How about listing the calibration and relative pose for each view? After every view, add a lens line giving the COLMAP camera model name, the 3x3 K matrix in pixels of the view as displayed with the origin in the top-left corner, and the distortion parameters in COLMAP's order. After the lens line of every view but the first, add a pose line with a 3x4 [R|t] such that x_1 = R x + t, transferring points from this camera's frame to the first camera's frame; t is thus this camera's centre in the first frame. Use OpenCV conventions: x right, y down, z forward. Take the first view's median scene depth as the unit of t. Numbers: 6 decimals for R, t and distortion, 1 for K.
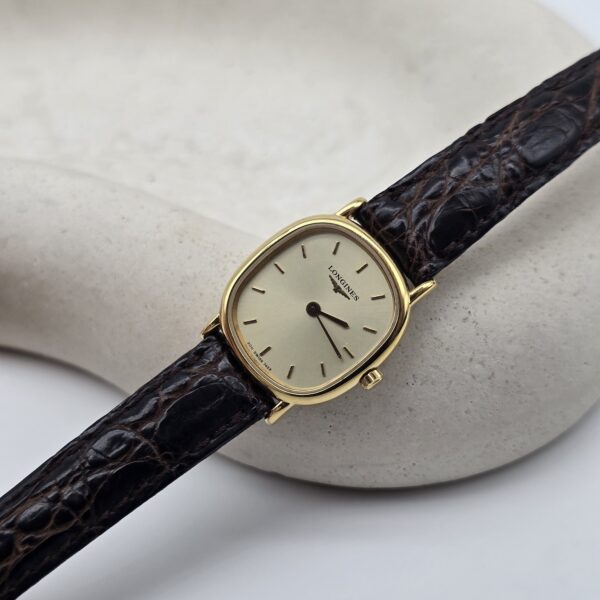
lens RADIAL K [[1151.4, 0, 299.0], [0, 1151.4, 300.3], [0, 0, 1]] dist [-0.003770, 0.000000]
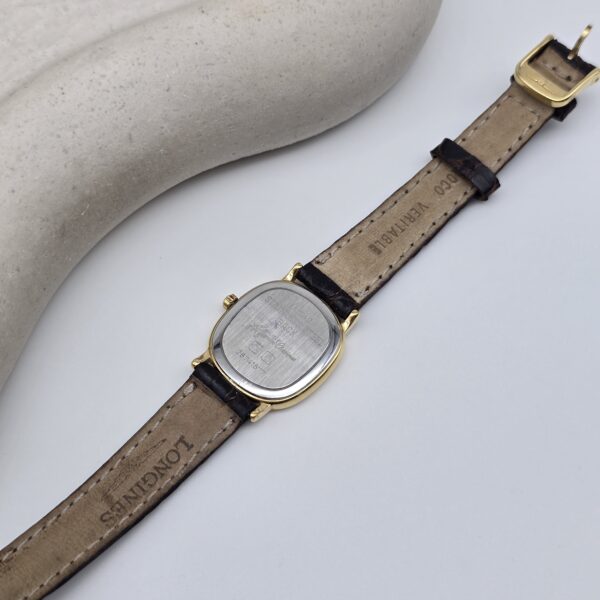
lens RADIAL K [[1151.4, 0, 299.3], [0, 1151.4, 299.9], [0, 0, 1]] dist [-0.003770, 0.000000]
pose [[0.431388, -0.775334, 0.461260, -0.874115], [0.522578, 0.631522, 0.572793, -0.537951], [-0.735402, -0.006052, 0.677604, 0.124736]]
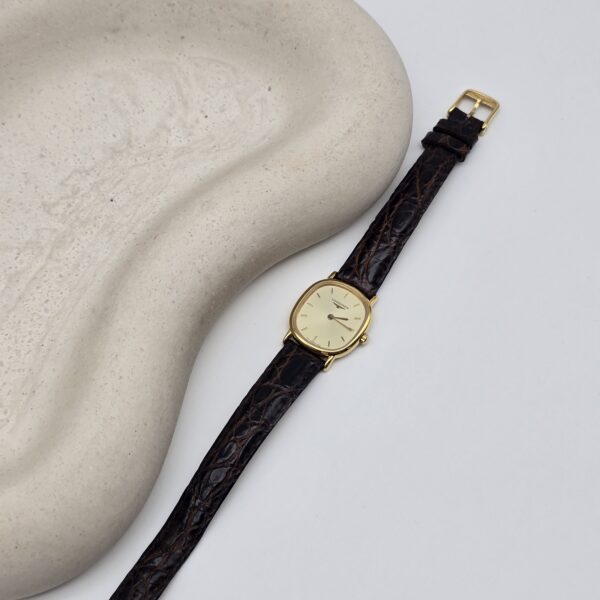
lens RADIAL K [[1151.4, 0, 300.6], [0, 1151.4, 299.9], [0, 0, 1]] dist [-0.003770, 0.000000]
pose [[0.310725, -0.830732, 0.461881, -1.175457], [0.580455, 0.550644, 0.599886, -1.092274], [-0.752677, 0.081702, 0.653301, -0.258672]]
